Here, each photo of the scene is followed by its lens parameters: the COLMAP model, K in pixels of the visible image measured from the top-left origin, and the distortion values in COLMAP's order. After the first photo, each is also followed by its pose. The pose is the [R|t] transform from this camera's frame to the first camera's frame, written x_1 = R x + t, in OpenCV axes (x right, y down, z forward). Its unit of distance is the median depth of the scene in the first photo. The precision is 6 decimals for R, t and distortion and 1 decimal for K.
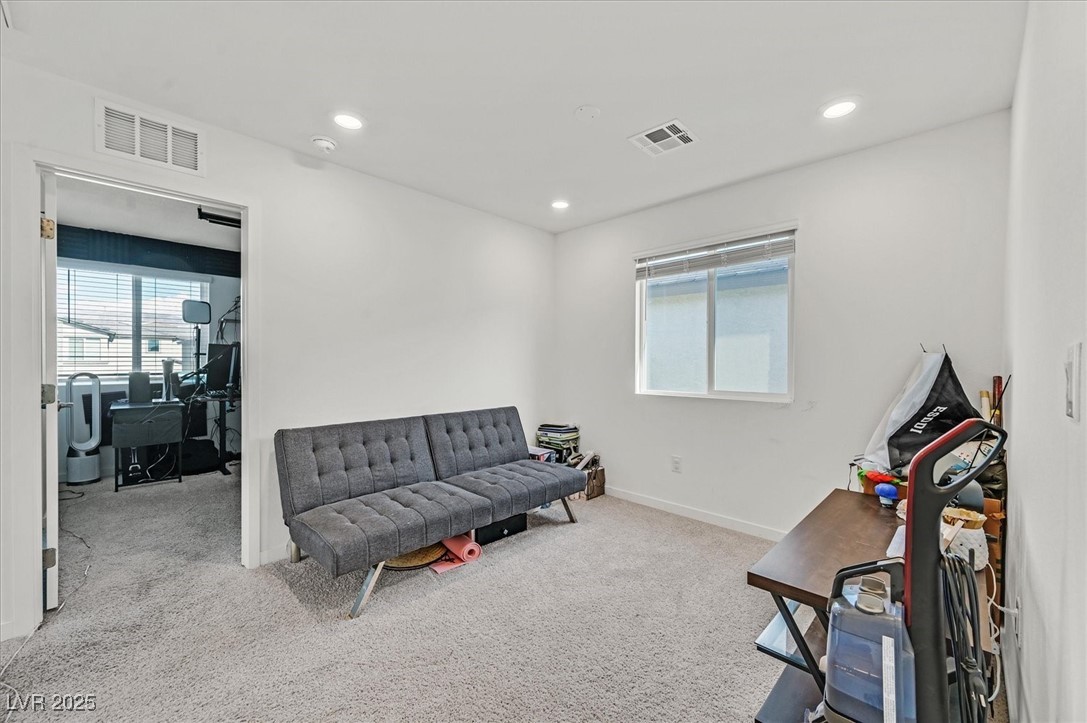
lens RADIAL K [[431.1, 0, 543.7], [0, 431.1, 365.4], [0, 0, 1]] dist [0.003462, 0.000756]
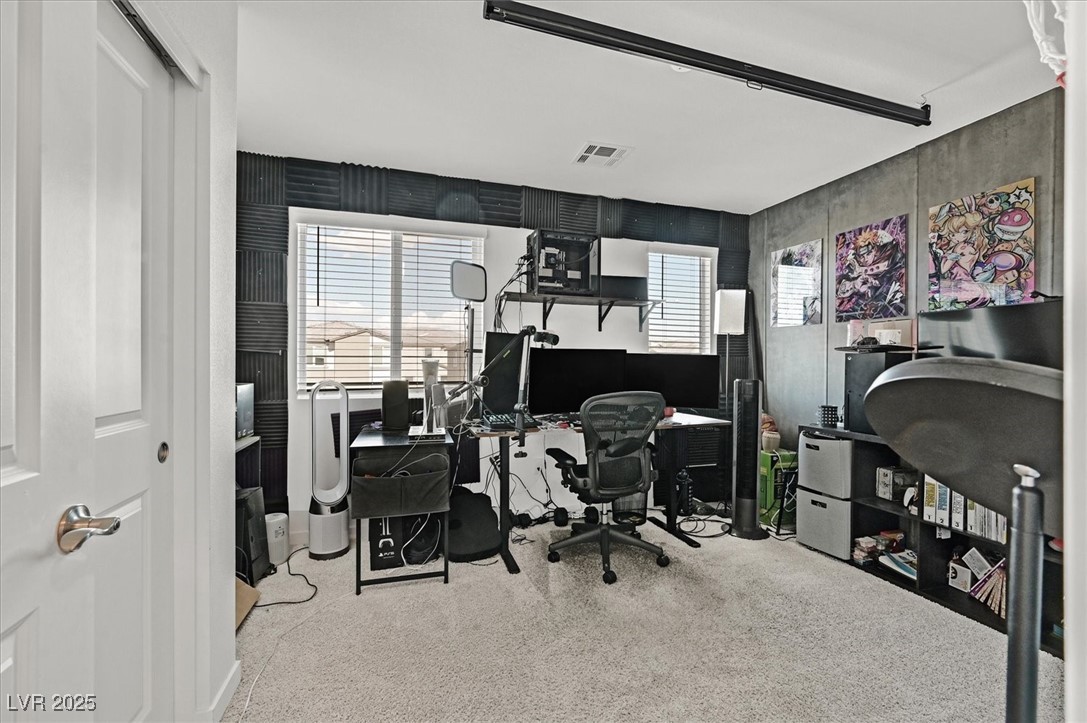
lens RADIAL K [[431.1, 0, 543.7], [0, 431.1, 365.4], [0, 0, 1]] dist [0.003462, 0.000756]
pose [[0.888621, 0.000769, -0.458641, -0.451570], [-0.003935, 0.999975, -0.005948, -0.002940], [0.458625, 0.007090, 0.888602, 0.534537]]
